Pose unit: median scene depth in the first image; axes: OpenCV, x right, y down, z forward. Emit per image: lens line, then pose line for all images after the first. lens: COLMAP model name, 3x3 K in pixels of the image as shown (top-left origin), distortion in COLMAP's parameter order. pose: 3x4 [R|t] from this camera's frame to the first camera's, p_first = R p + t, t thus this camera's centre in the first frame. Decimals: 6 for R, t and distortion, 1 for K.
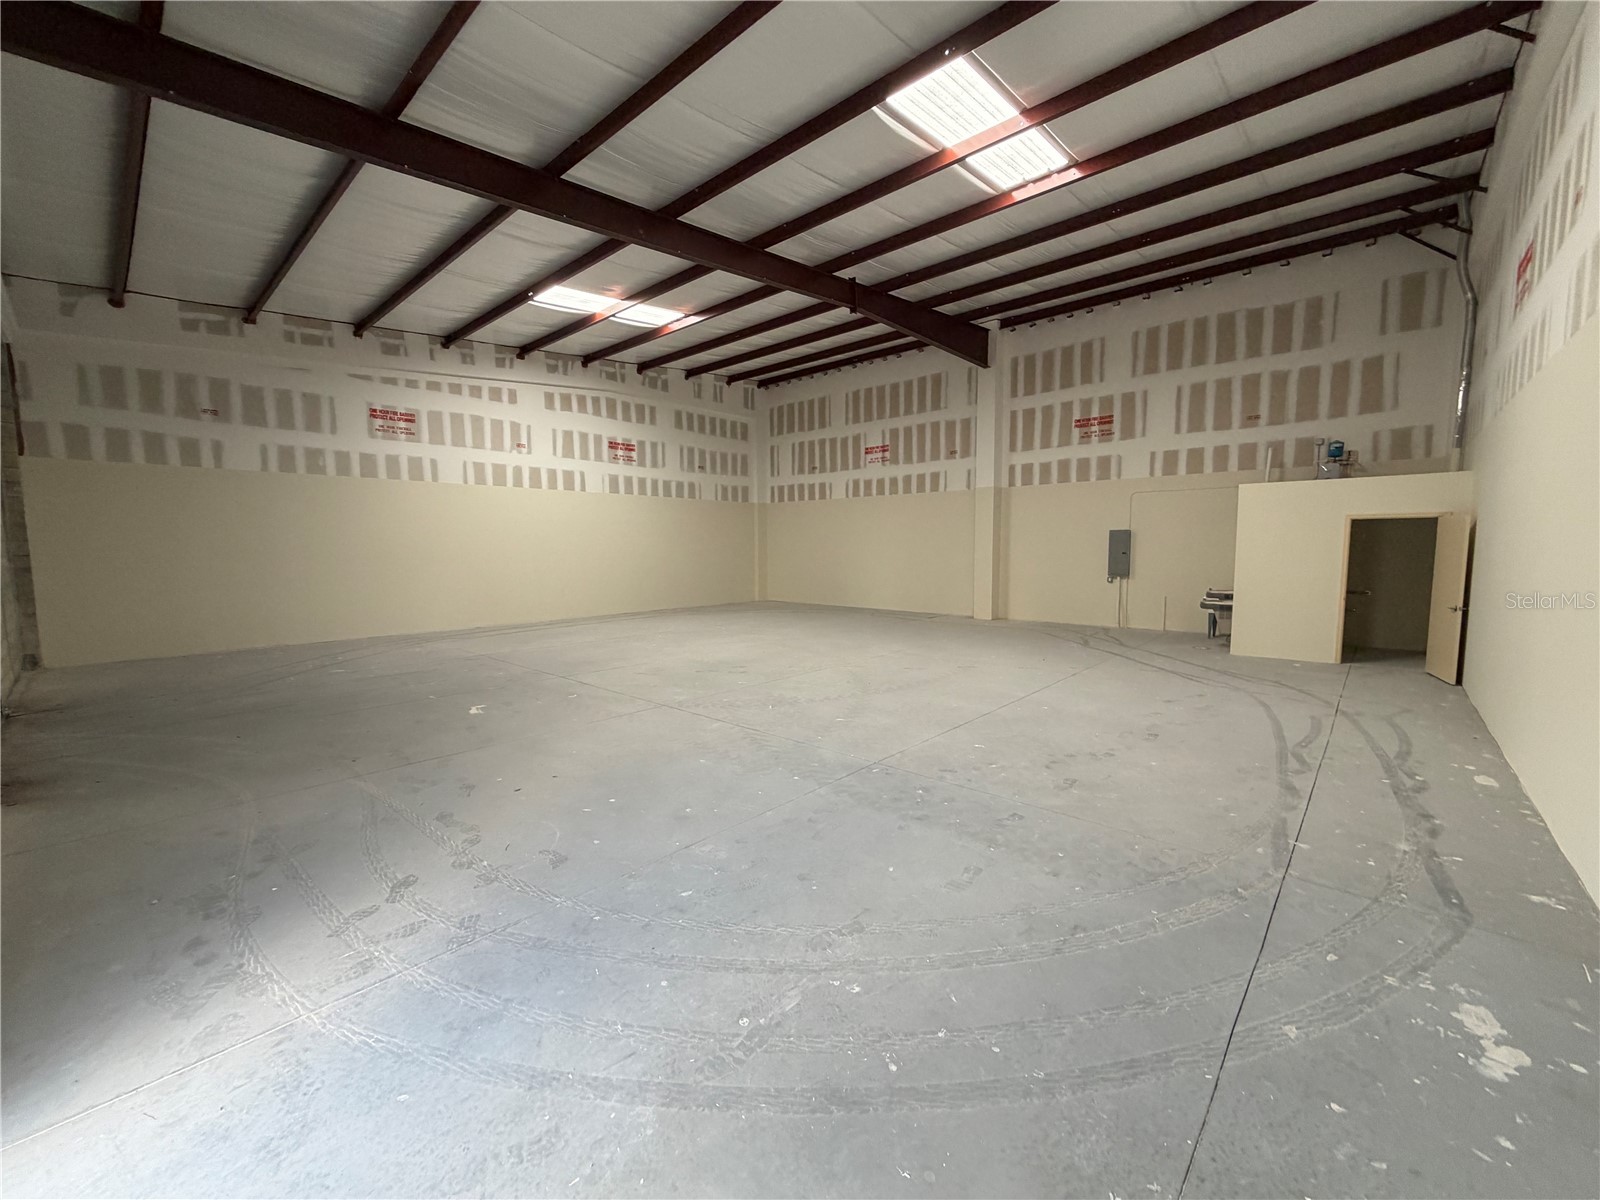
lens RADIAL K [[634.1, 0, 799.8], [0, 634.1, 601.0], [0, 0, 1]] dist [0.001281, 0.000176]
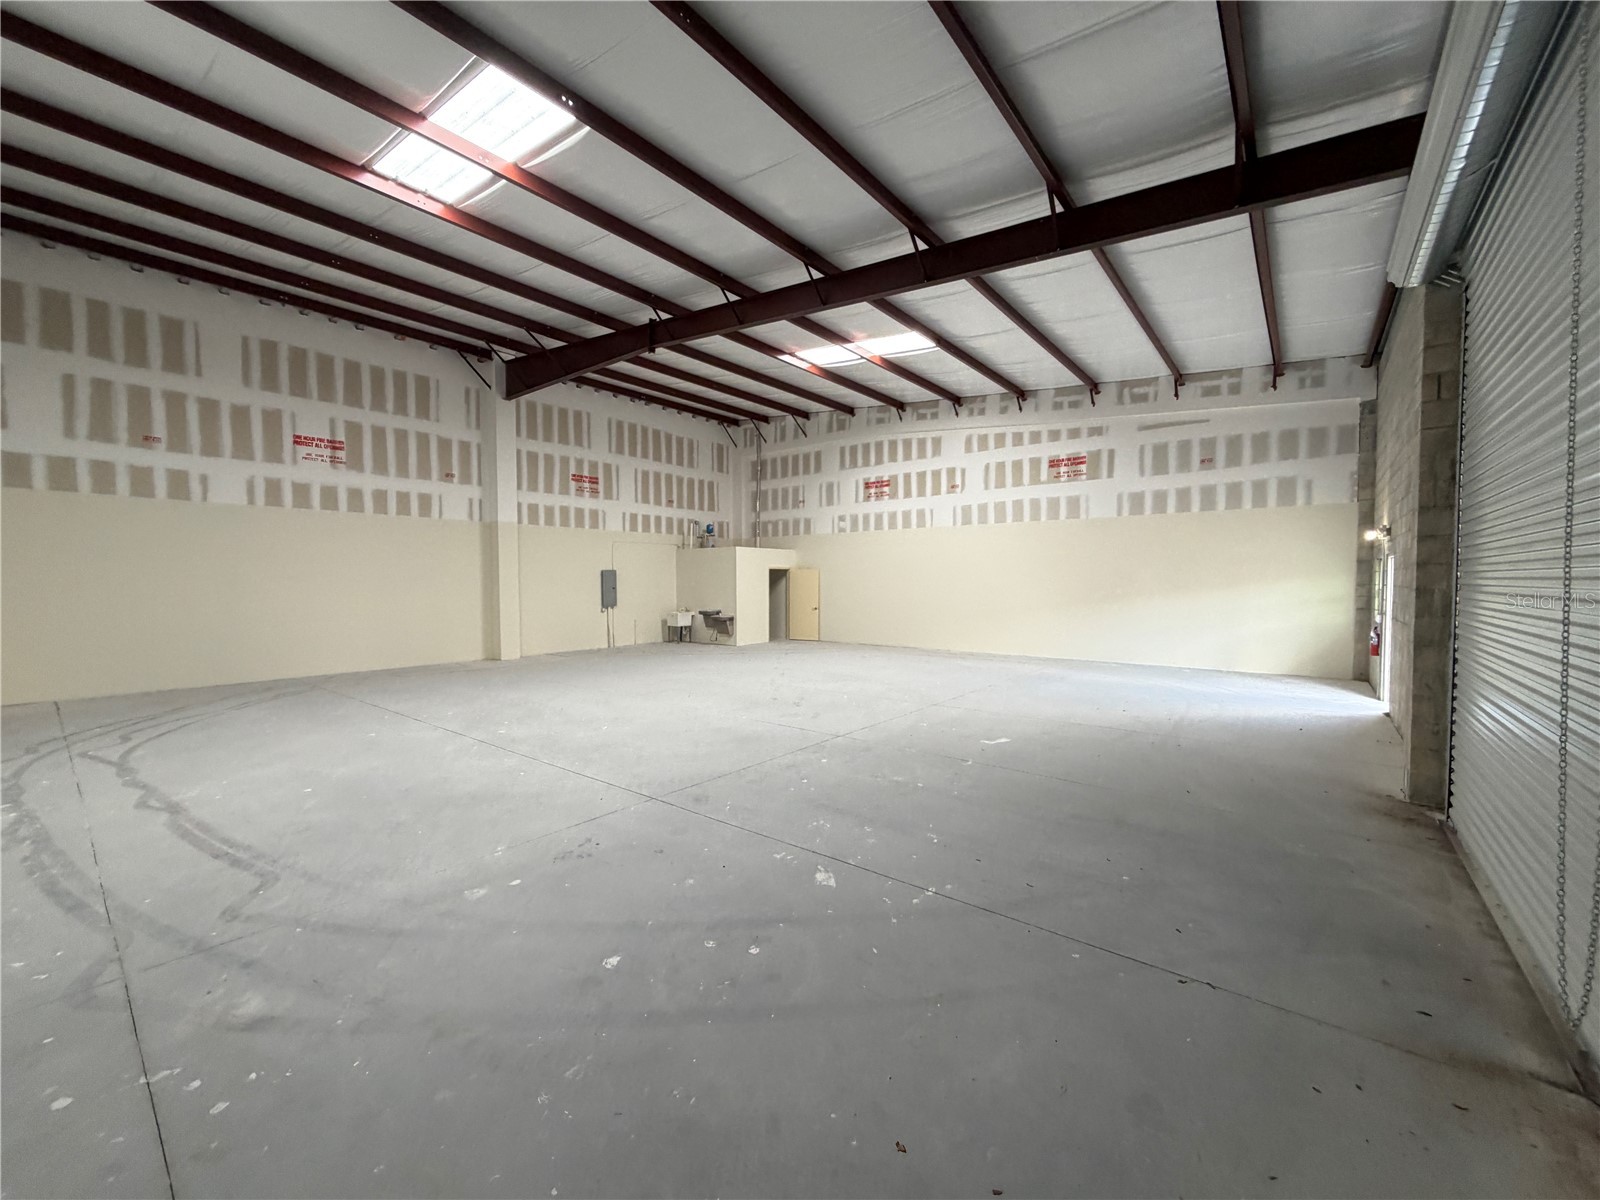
lens RADIAL K [[640.9, 0, 796.3], [0, 640.9, 601.8], [0, 0, 1]] dist [0.014429, -0.005711]
pose [[-0.058558, -0.028374, 0.997881, -0.744321], [0.091416, 0.995244, 0.033663, -0.054726], [-0.994090, 0.093194, -0.055685, 0.665993]]
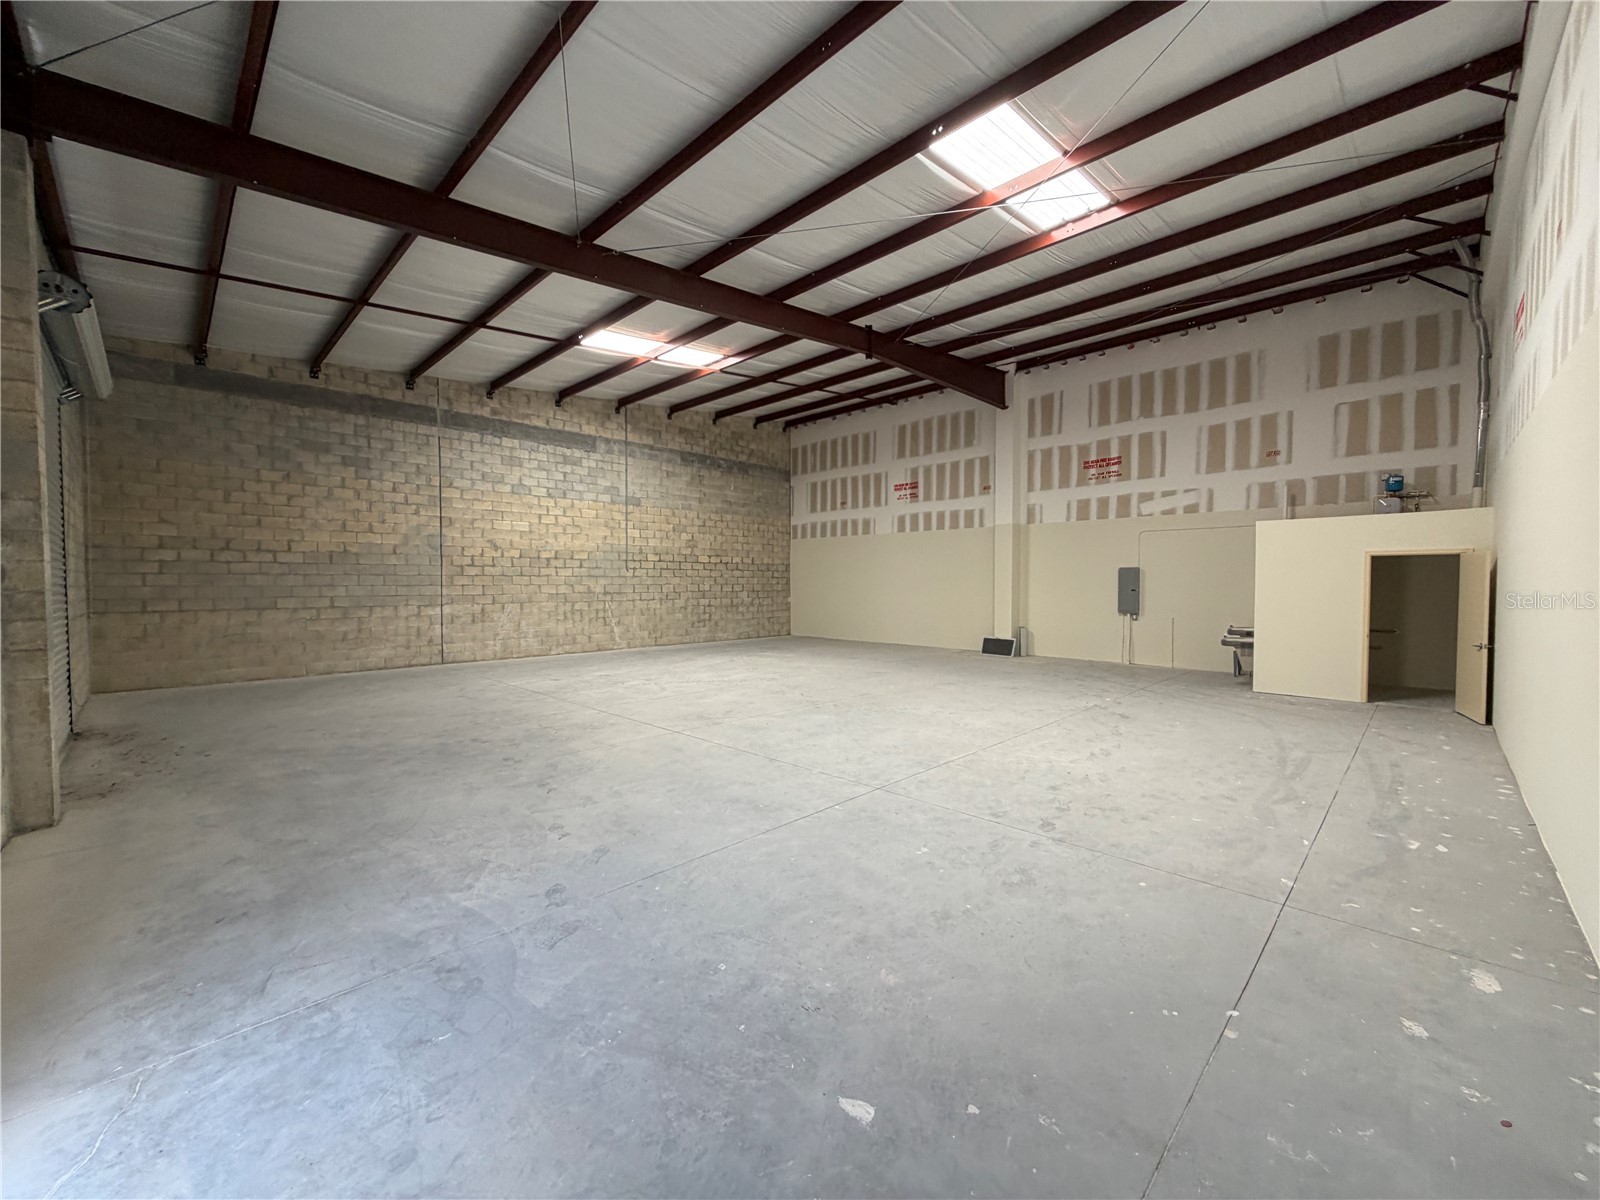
lens RADIAL K [[649.2, 0, 815.9], [0, 649.2, 598.7], [0, 0, 1]] dist [-0.002111, 0.000278]
pose [[0.998904, 0.003050, -0.046715, 0.047628], [-0.005849, 0.998187, -0.059902, 0.003332], [0.046447, 0.060109, 0.997111, -0.042417]]
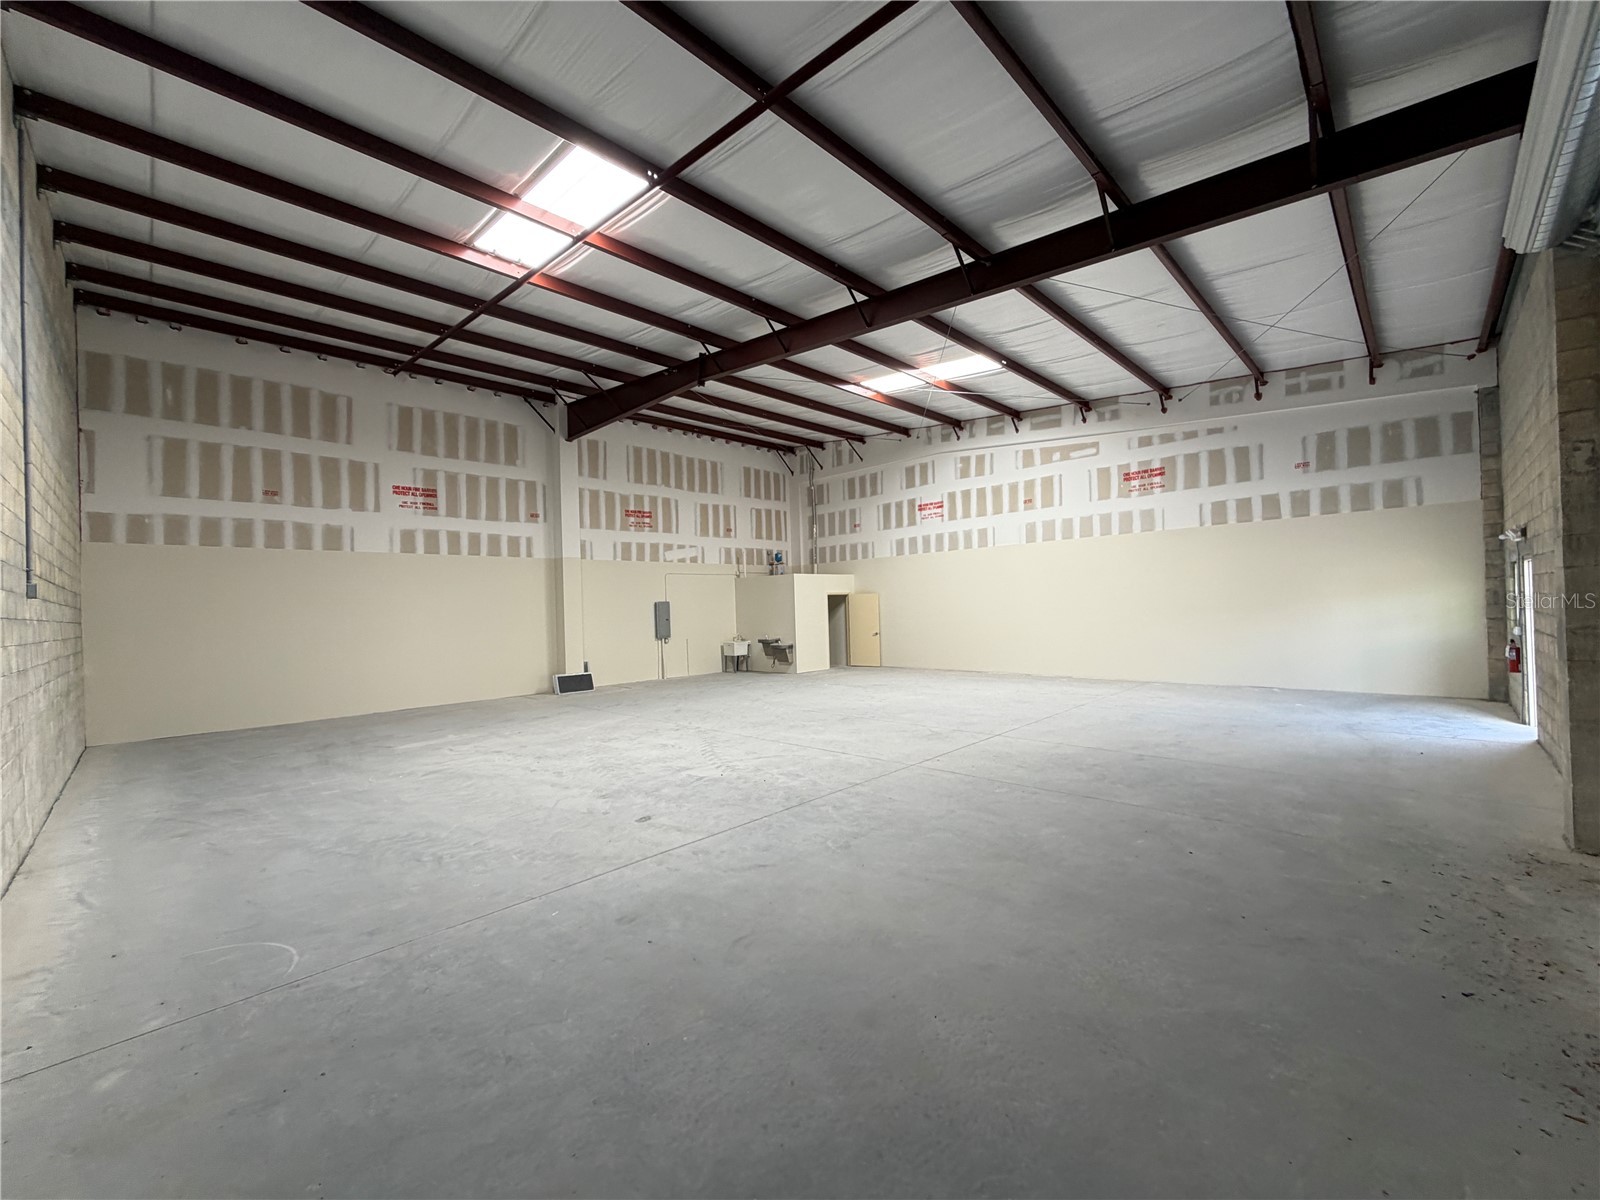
lens RADIAL K [[634.1, 0, 799.8], [0, 634.1, 601.0], [0, 0, 1]] dist [0.001281, 0.000176]
pose [[0.050415, 0.013504, 0.998637, -0.710020], [0.118767, 0.992732, -0.019420, -0.052478], [-0.991641, 0.119585, 0.048445, 0.636140]]
